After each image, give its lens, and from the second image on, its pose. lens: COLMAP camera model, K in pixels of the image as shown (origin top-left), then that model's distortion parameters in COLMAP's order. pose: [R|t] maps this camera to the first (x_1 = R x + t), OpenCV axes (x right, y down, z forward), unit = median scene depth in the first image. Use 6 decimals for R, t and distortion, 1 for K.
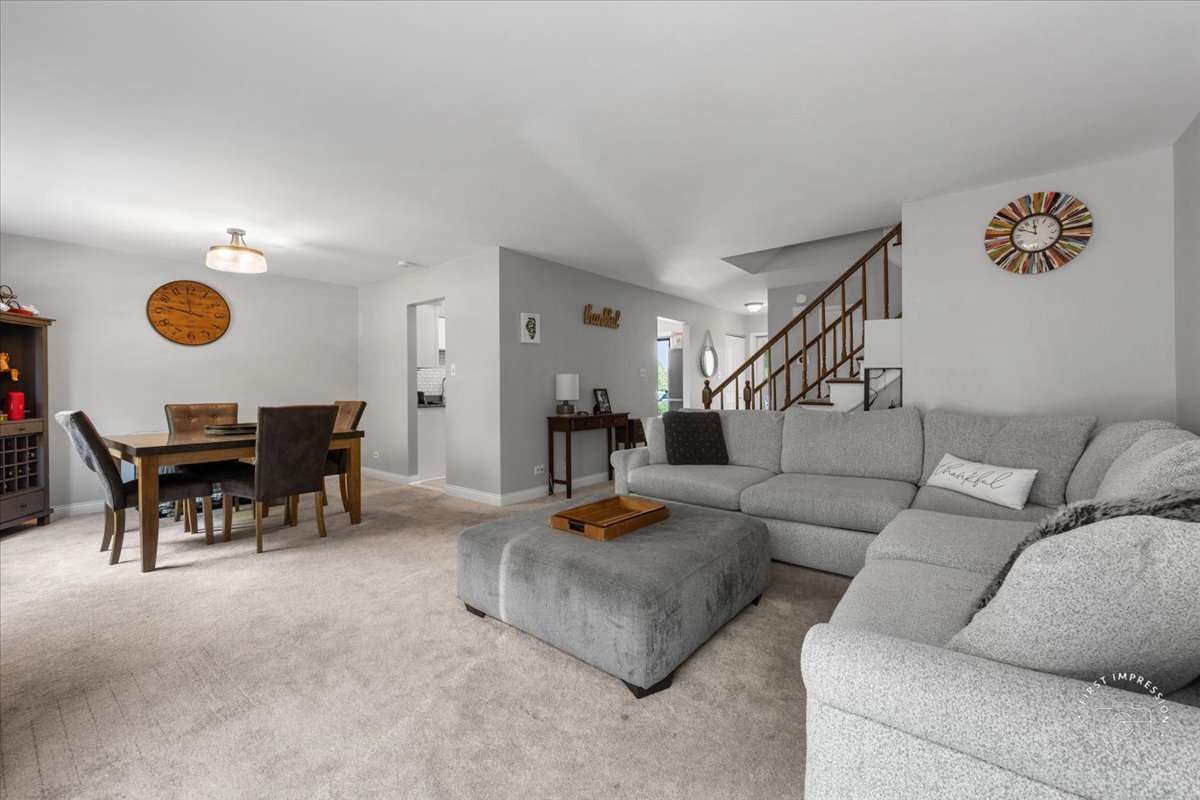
lens RADIAL K [[475.2, 0, 599.2], [0, 475.2, 388.8], [0, 0, 1]] dist [-0.001183, -0.000025]
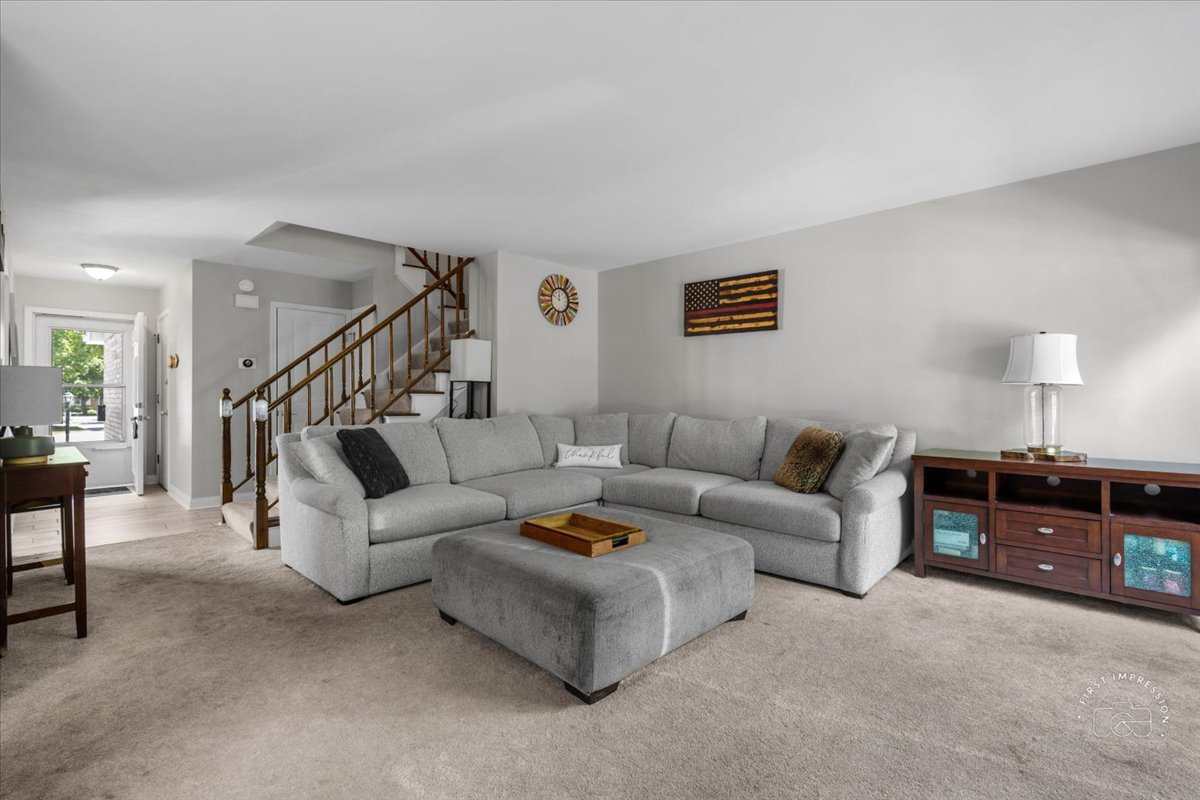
lens RADIAL K [[534.9, 0, 603.2], [0, 534.9, 394.4], [0, 0, 1]] dist [0.002692, 0.000312]
pose [[0.058464, 0.004432, 0.998280, -0.617012], [0.010778, 0.999929, -0.005070, -0.000247], [-0.998231, 0.011056, 0.058412, 0.537090]]
